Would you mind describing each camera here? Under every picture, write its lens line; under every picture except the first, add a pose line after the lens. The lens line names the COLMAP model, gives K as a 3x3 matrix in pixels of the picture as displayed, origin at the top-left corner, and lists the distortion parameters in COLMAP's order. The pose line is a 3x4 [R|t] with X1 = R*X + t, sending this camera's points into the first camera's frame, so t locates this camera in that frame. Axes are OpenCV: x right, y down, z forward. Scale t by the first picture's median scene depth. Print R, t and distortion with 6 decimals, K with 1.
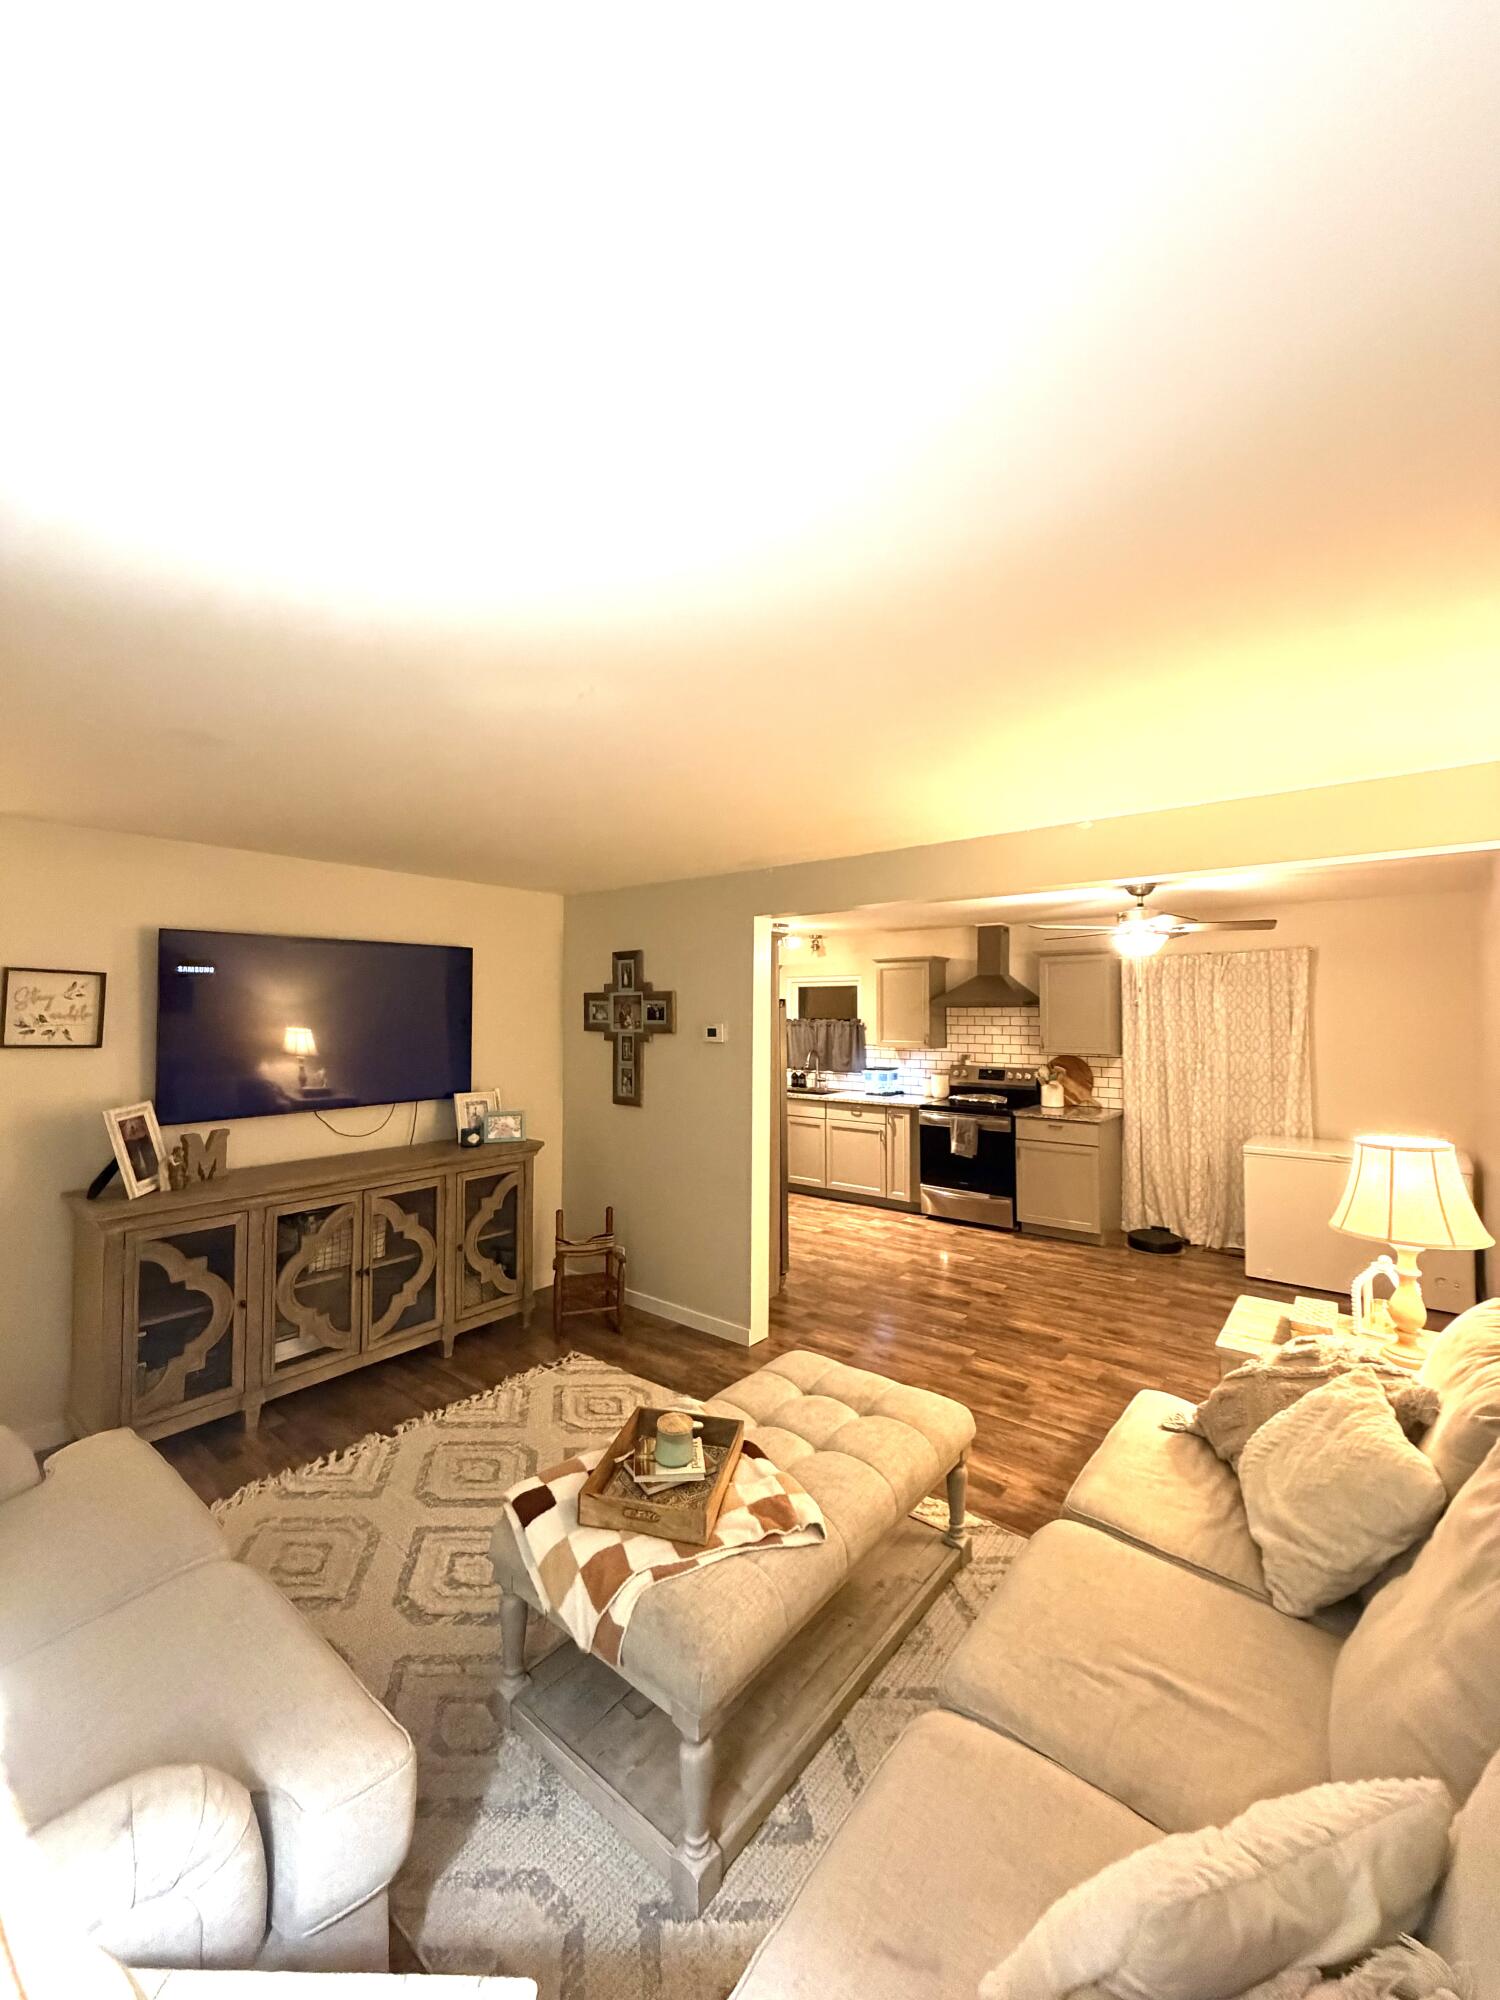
lens RADIAL K [[796.0, 0, 746.5], [0, 796.0, 989.6], [0, 0, 1]] dist [0.002860, -0.000270]
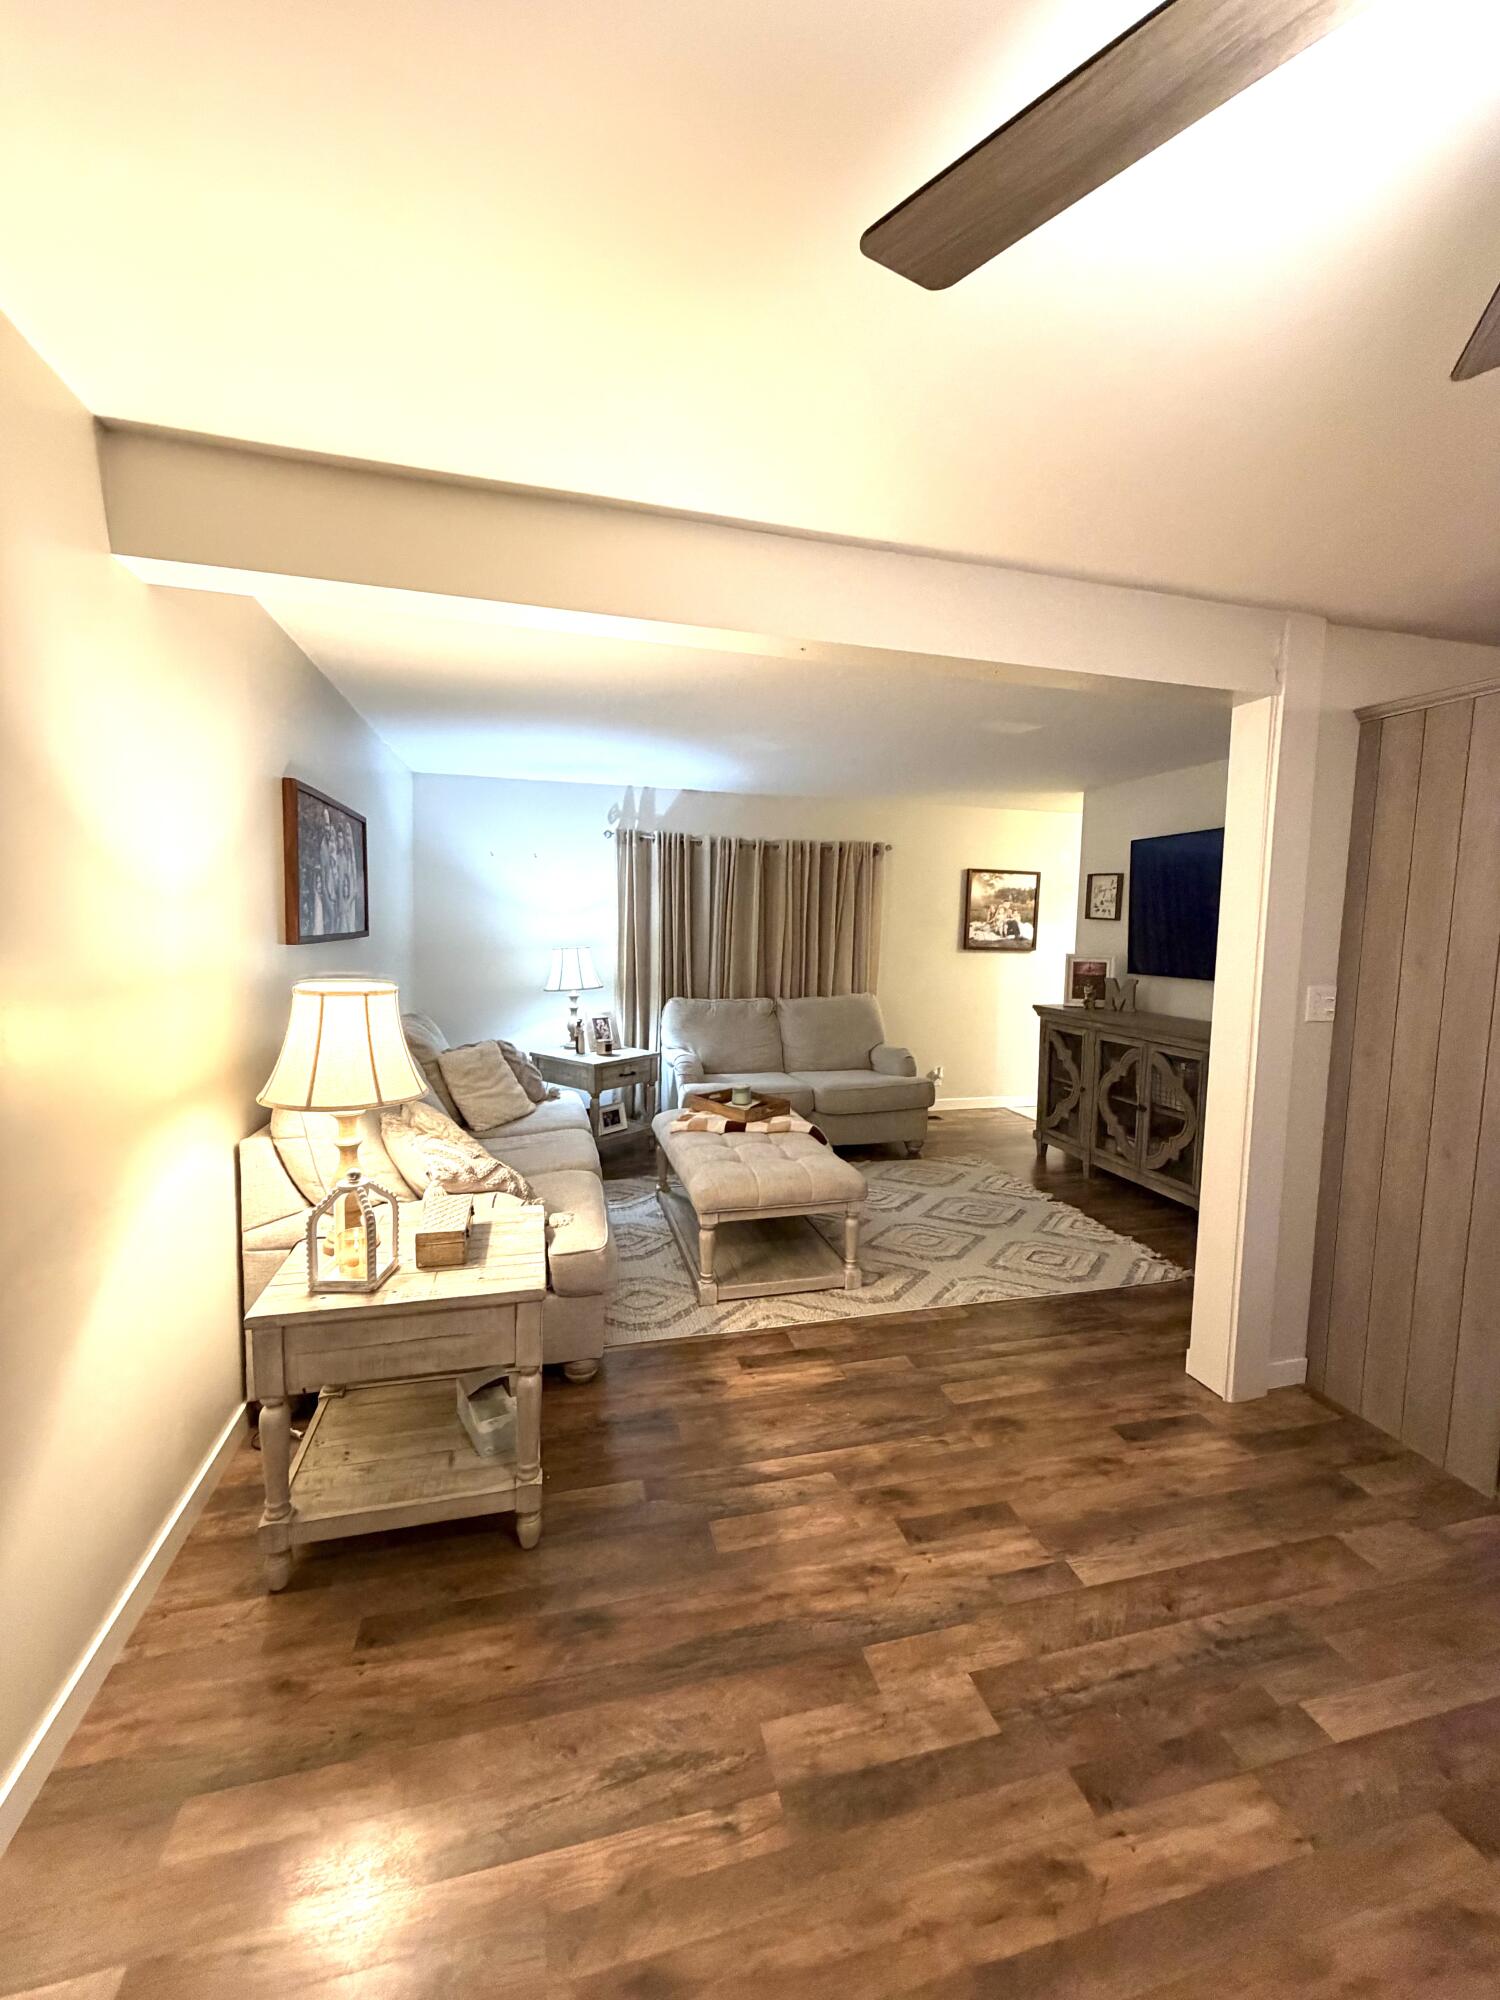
lens RADIAL K [[796.0, 0, 753.4], [0, 796.0, 997.1], [0, 0, 1]] dist [0.002860, -0.000270]
pose [[-0.591566, 0.059469, -0.804061, 0.878834], [-0.004933, 0.996990, 0.077367, 0.101282], [0.806242, 0.049734, -0.589492, 1.297553]]
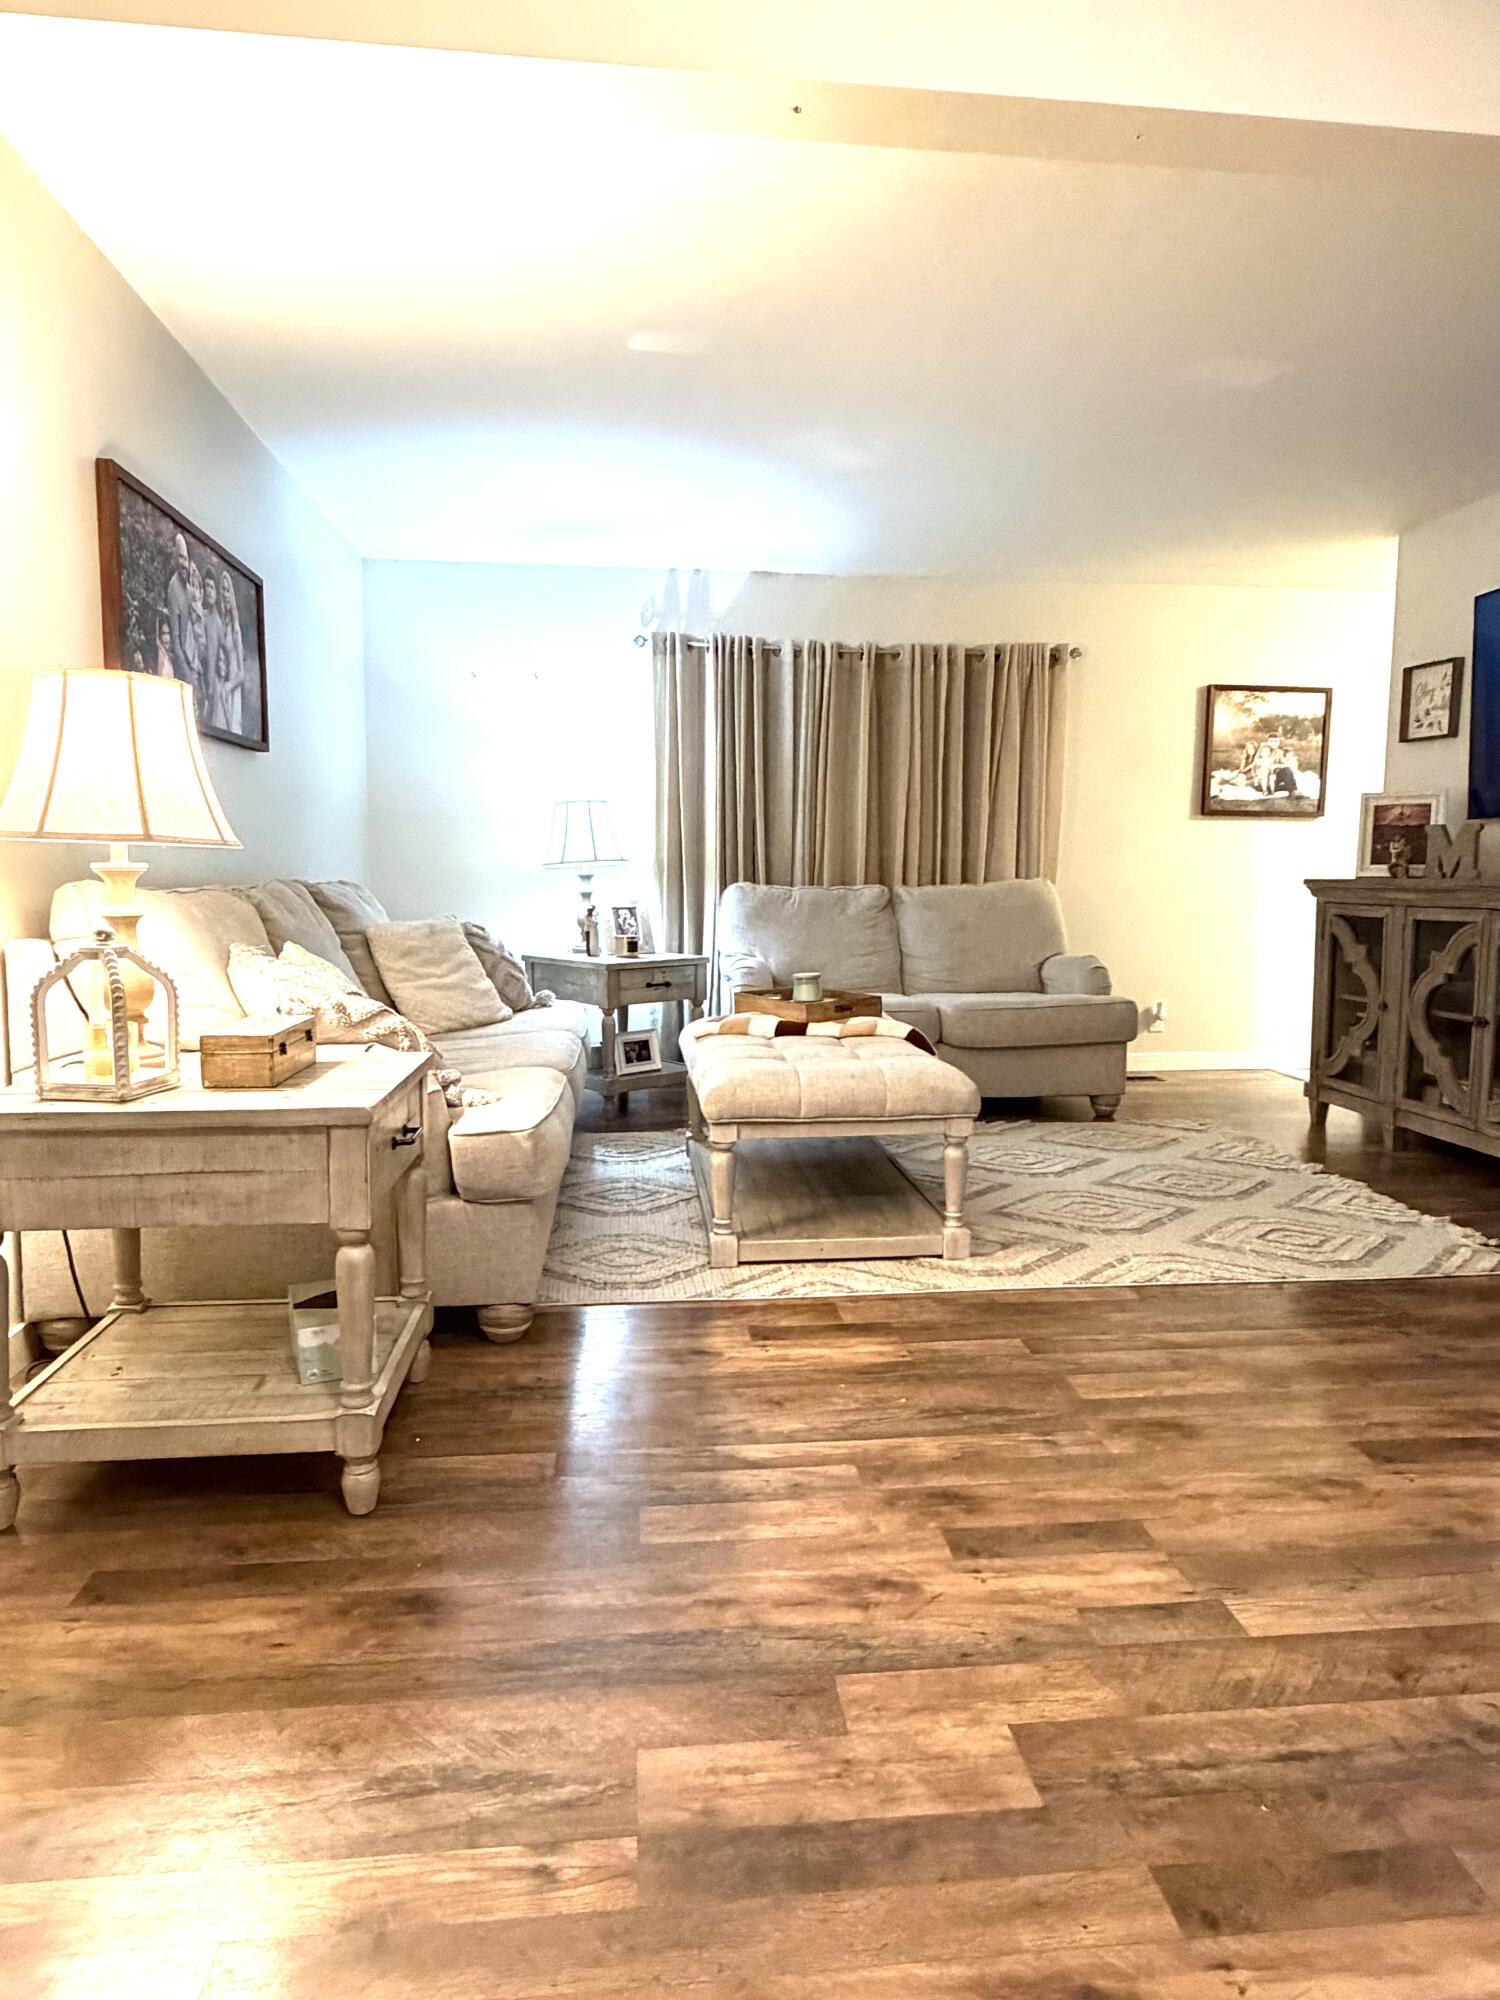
lens RADIAL K [[1162.7, 0, 750.6], [0, 1162.7, 1000.8], [0, 0, 1]] dist [0.001120, 0.004211]
pose [[-0.708079, 0.068393, -0.702813, 0.778182], [0.007358, 0.995959, 0.089507, 0.248194], [0.706095, 0.058207, -0.705721, 1.349055]]
